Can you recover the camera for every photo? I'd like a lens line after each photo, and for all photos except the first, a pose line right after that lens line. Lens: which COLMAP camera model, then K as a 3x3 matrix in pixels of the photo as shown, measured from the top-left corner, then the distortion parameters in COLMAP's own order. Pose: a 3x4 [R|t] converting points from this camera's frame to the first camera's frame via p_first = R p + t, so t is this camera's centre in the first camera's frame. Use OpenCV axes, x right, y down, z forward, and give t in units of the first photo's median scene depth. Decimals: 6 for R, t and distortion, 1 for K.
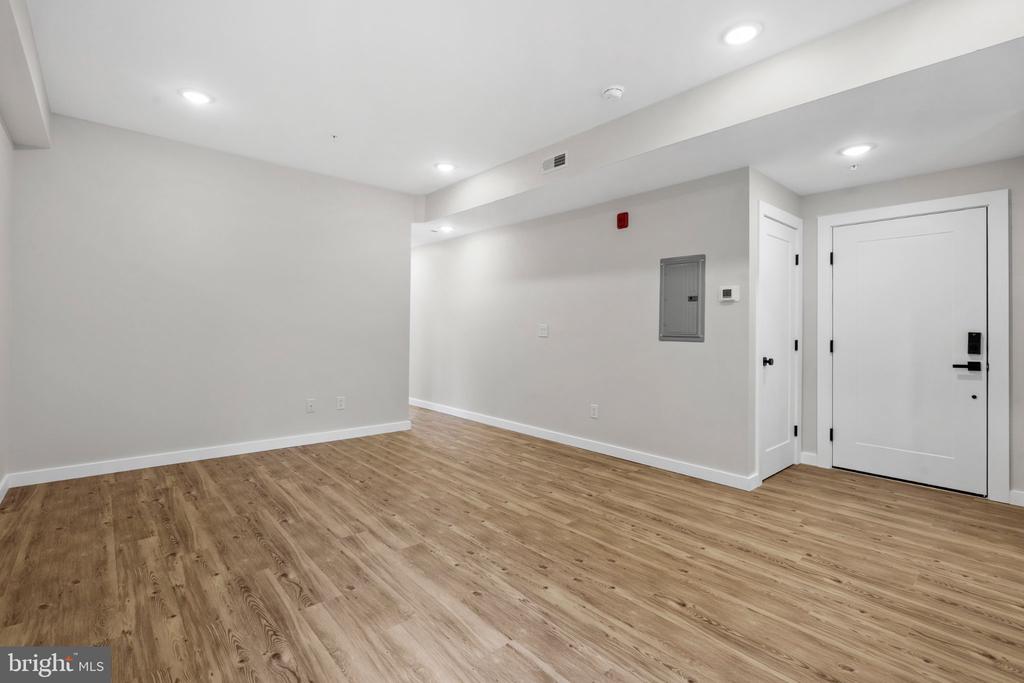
lens RADIAL K [[463.6, 0, 506.1], [0, 463.6, 330.4], [0, 0, 1]] dist [-0.003233, -0.000141]
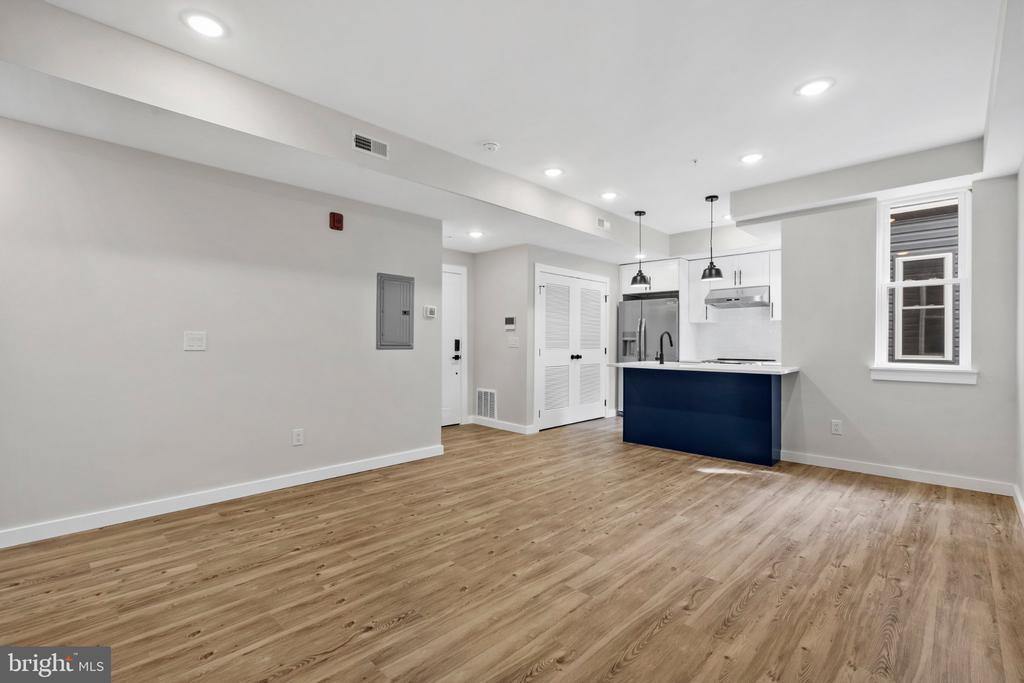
lens RADIAL K [[463.6, 0, 506.1], [0, 463.6, 330.4], [0, 0, 1]] dist [-0.003233, -0.000141]
pose [[-0.073802, 0.013062, 0.997187, -1.080375], [-0.003069, 0.999907, -0.013325, -0.010296], [-0.997268, -0.004044, -0.073755, 1.117124]]
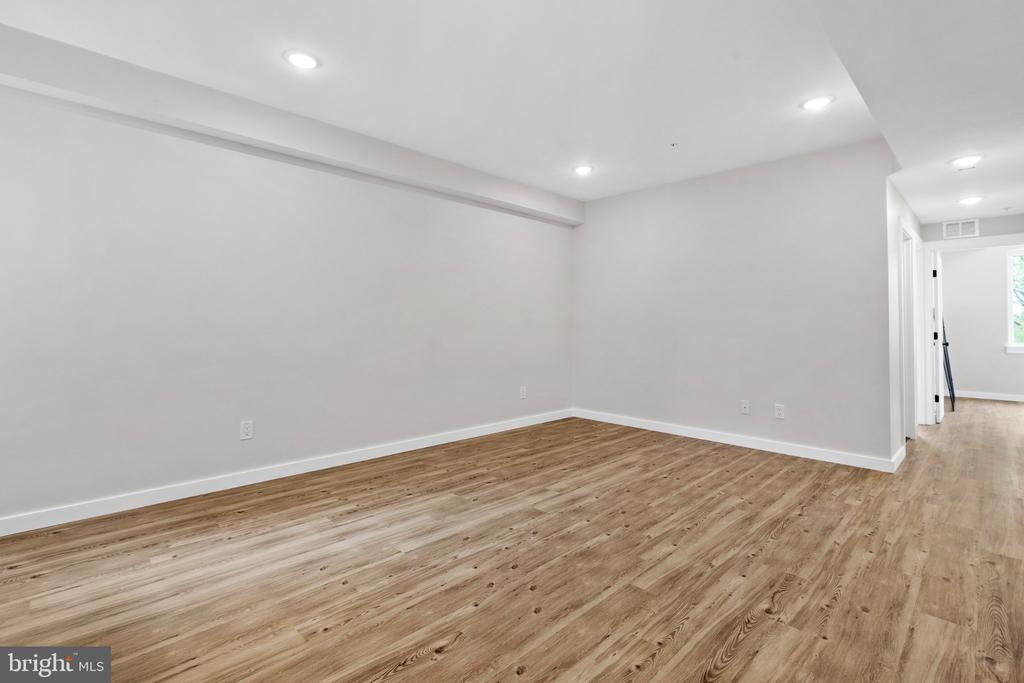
lens RADIAL K [[473.7, 0, 514.3], [0, 473.7, 341.1], [0, 0, 1]] dist [-0.005101, -0.000108]
pose [[0.066127, 0.020968, -0.997591, 0.868251], [-0.005308, 0.999772, 0.020662, 0.013962], [0.997797, 0.003929, 0.066223, 0.763800]]
